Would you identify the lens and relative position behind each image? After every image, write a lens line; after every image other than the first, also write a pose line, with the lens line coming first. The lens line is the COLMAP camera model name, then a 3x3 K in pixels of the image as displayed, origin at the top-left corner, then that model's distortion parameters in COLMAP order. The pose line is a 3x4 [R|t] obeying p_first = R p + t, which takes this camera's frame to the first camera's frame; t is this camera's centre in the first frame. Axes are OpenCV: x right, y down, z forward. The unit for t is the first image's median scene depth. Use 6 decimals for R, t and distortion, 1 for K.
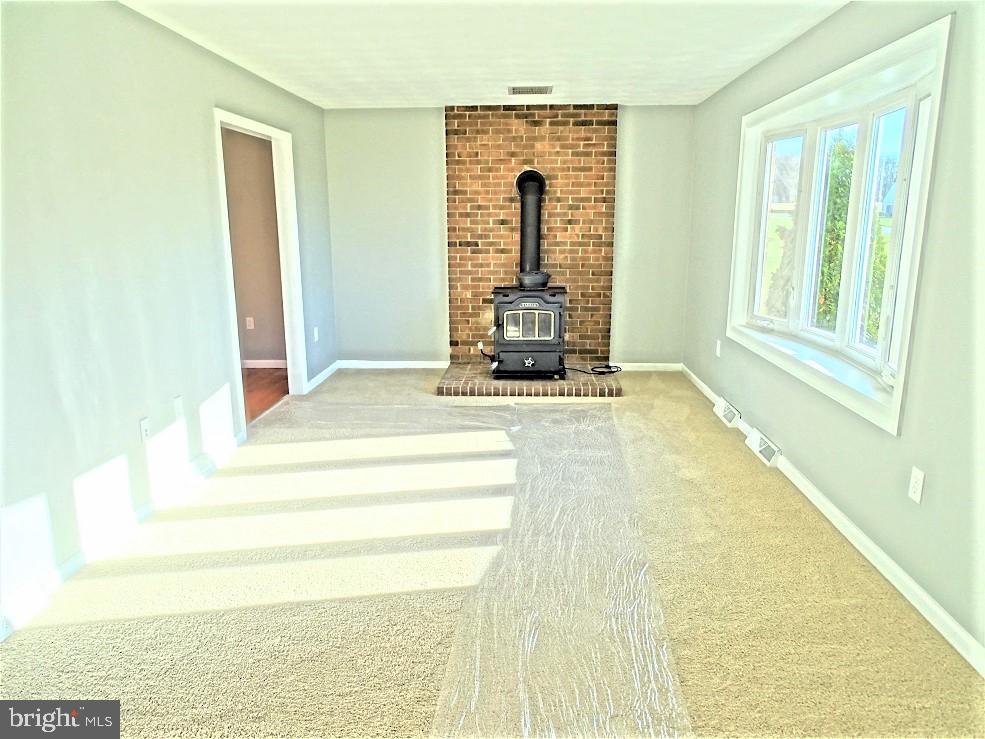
lens RADIAL K [[705.1, 0, 493.3], [0, 705.1, 371.0], [0, 0, 1]] dist [0.009307, -0.006055]
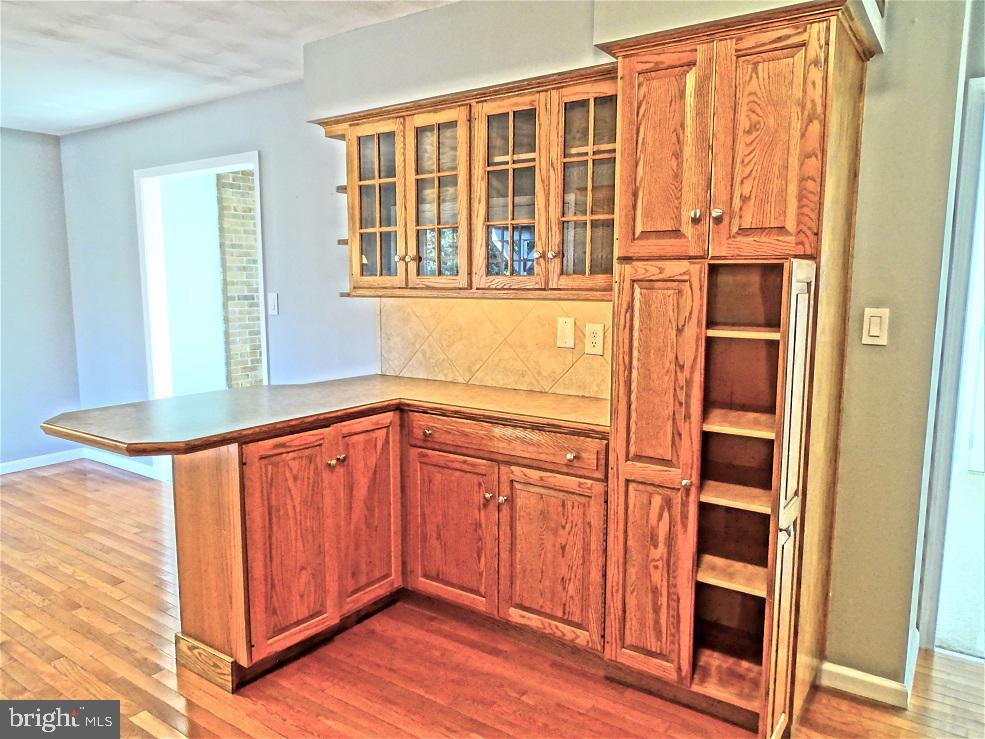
lens RADIAL K [[705.1, 0, 492.2], [0, 705.1, 369.6], [0, 0, 1]] dist [0.009307, -0.006055]
pose [[0.531466, -0.106440, 0.840366, -0.702403], [0.176357, 0.984239, 0.013130, -0.032893], [-0.828518, 0.141226, 0.541861, 0.192340]]
